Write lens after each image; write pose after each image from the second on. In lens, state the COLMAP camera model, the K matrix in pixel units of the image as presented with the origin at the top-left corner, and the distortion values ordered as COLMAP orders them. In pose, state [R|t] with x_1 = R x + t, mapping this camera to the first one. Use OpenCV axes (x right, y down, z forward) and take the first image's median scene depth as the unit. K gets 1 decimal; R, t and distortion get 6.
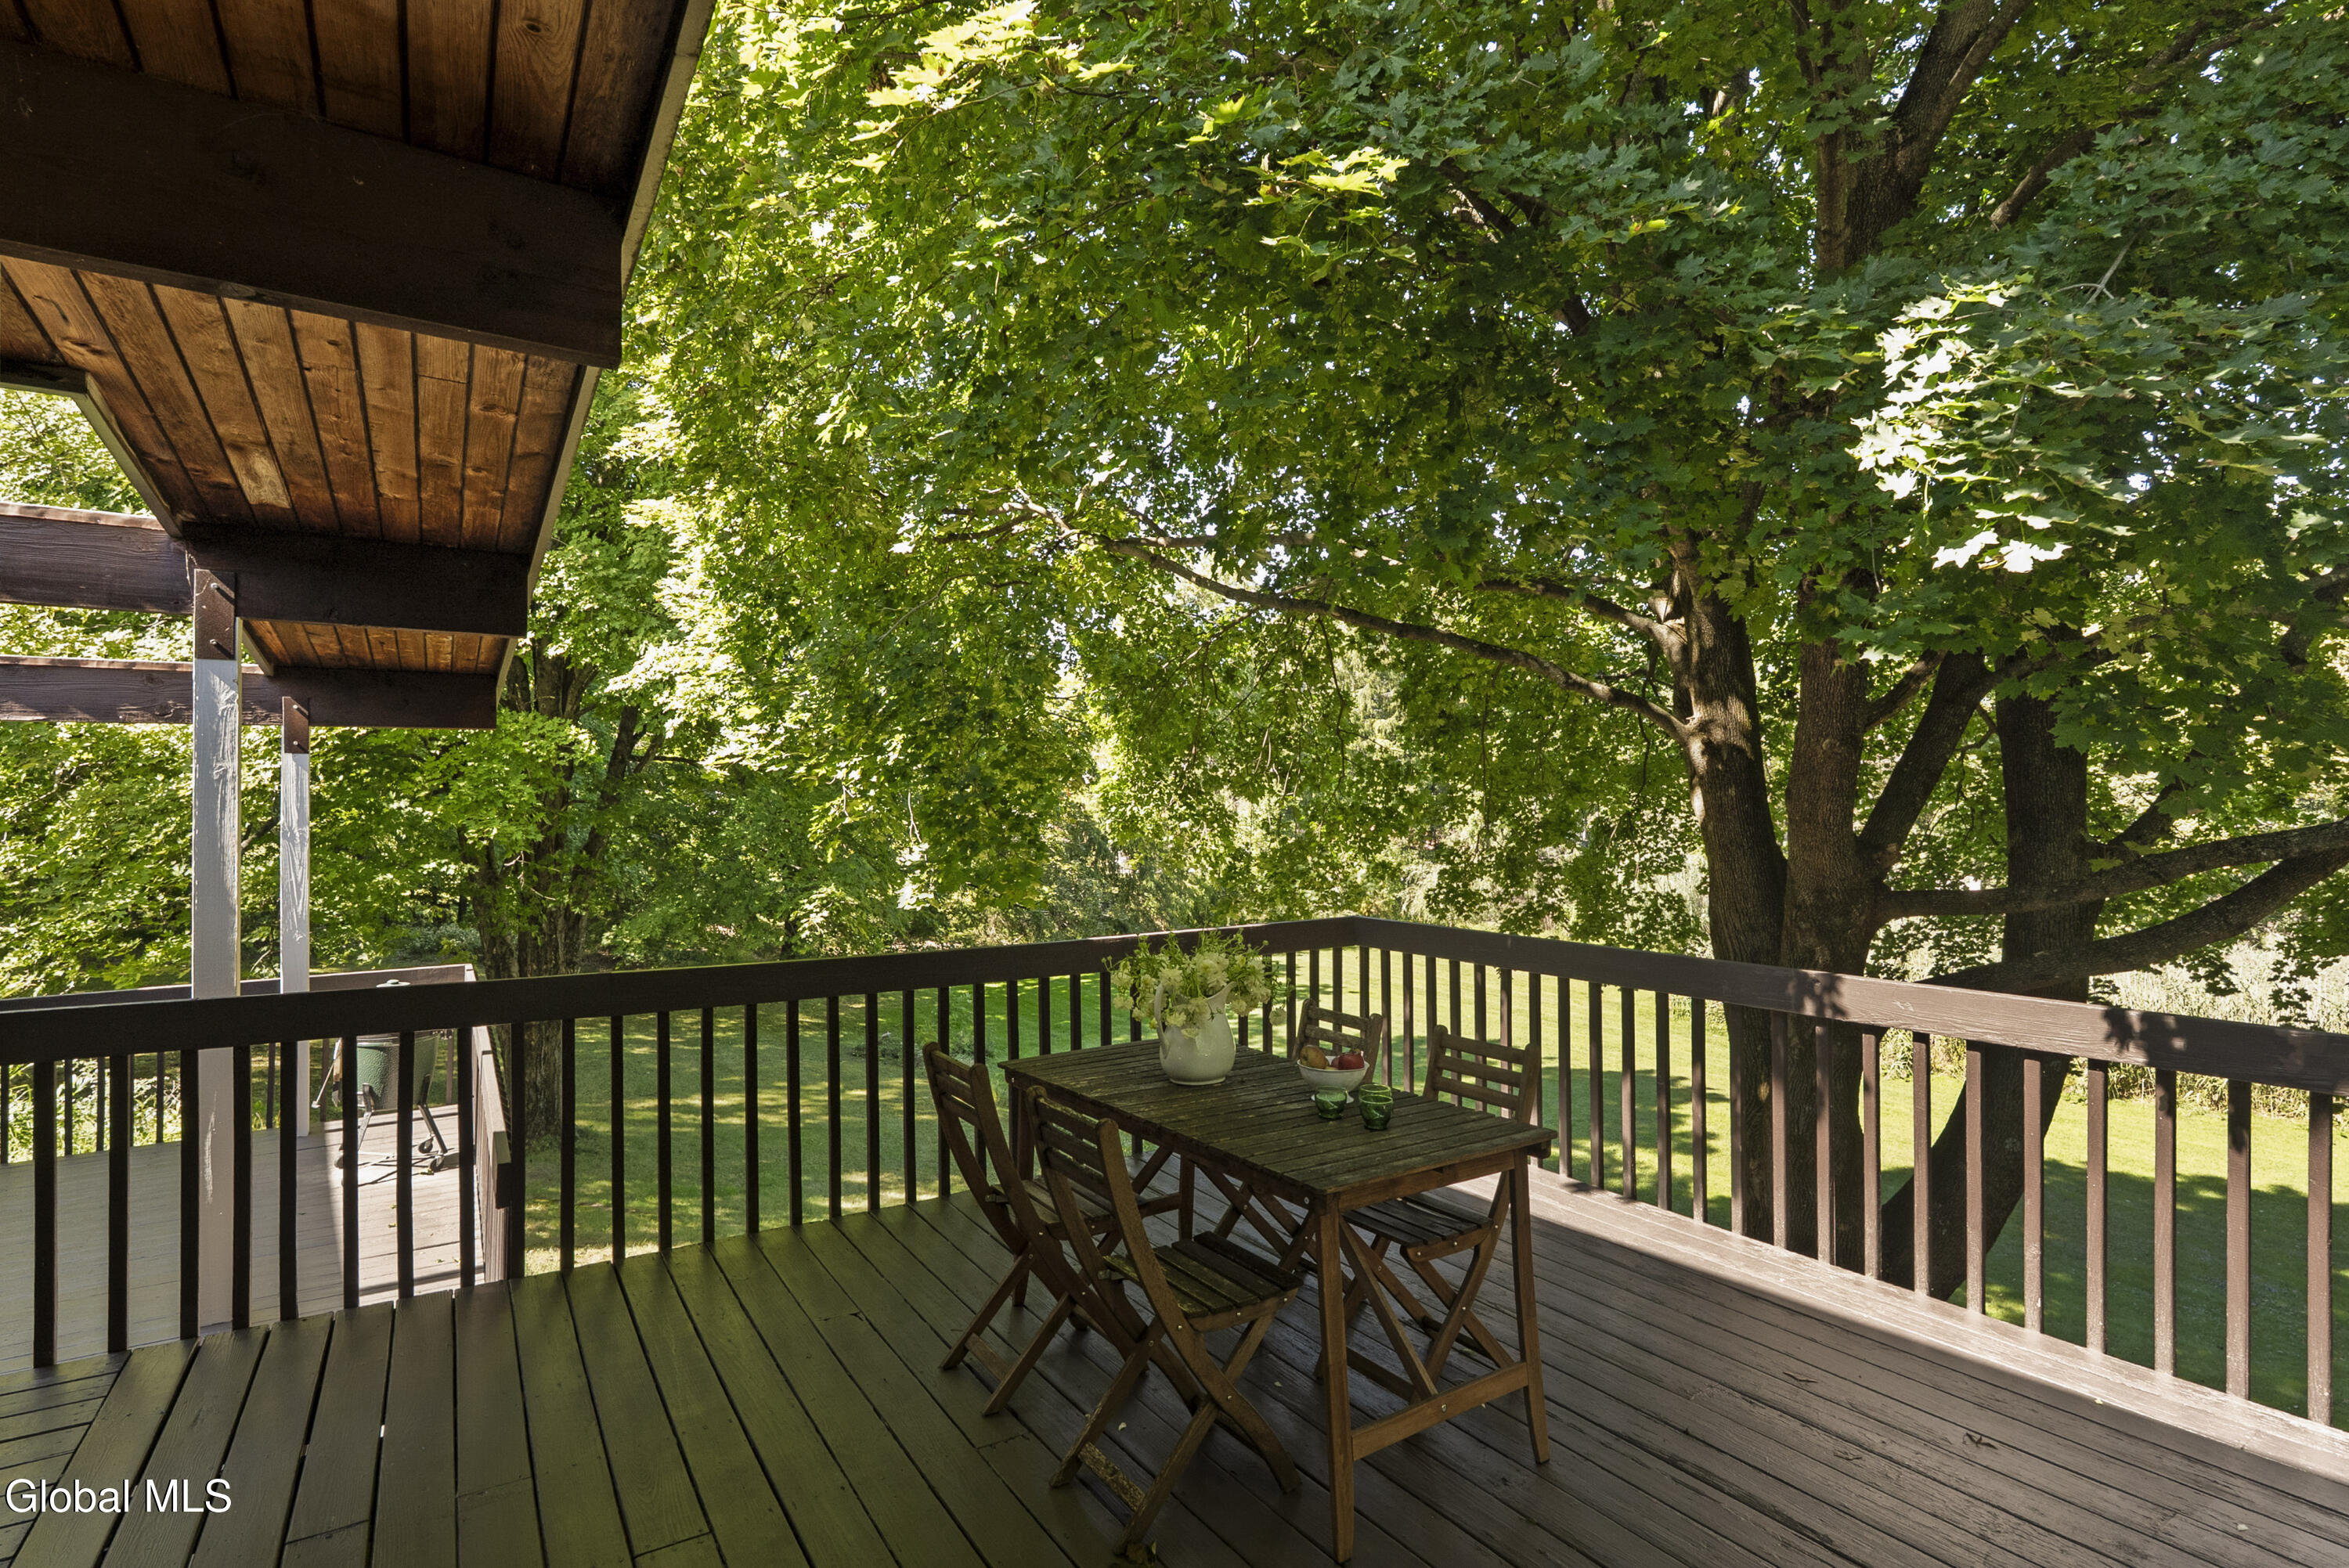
lens RADIAL K [[1125.3, 0, 1174.5], [0, 1125.3, 784.0], [0, 0, 1]] dist [0.001046, 0.000135]
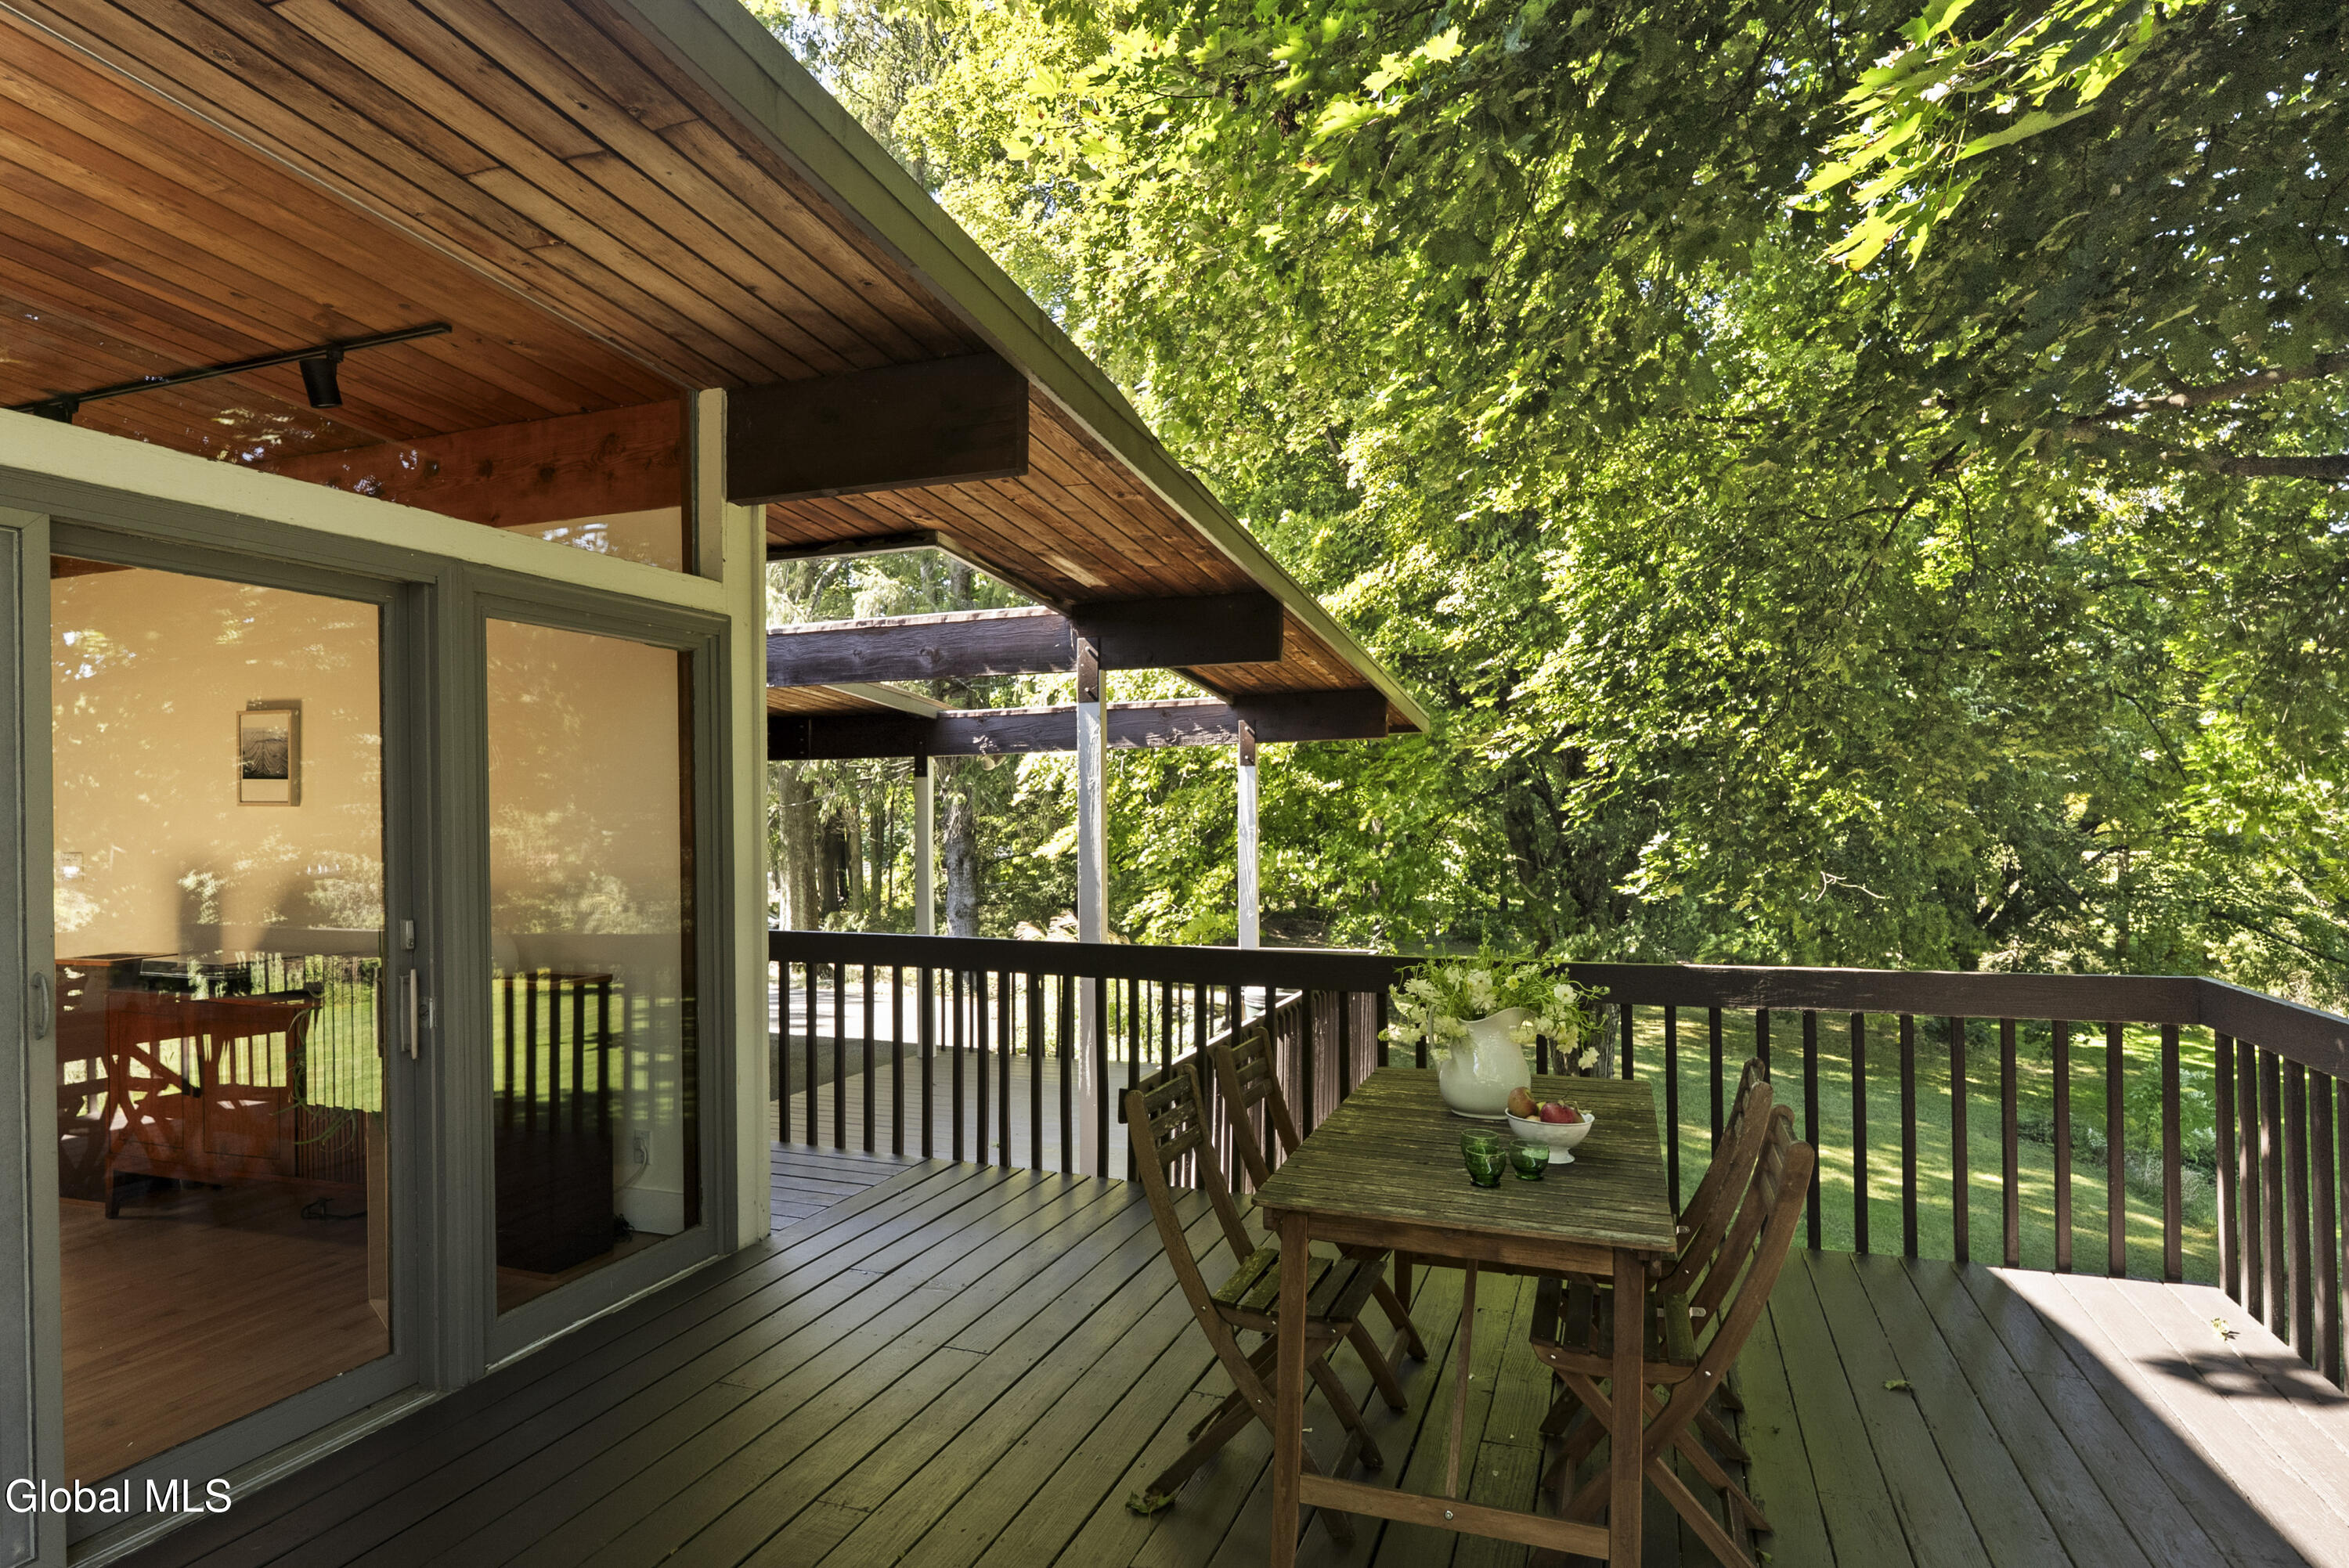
lens RADIAL K [[1265.2, 0, 1174.5], [0, 1265.2, 784.0], [0, 0, 1]] dist [-0.000115, -0.000050]
pose [[0.597813, -0.016562, -0.801464, 0.295981], [0.015345, 0.999840, -0.009215, 0.004854], [0.801489, -0.006790, 0.597972, 0.093632]]
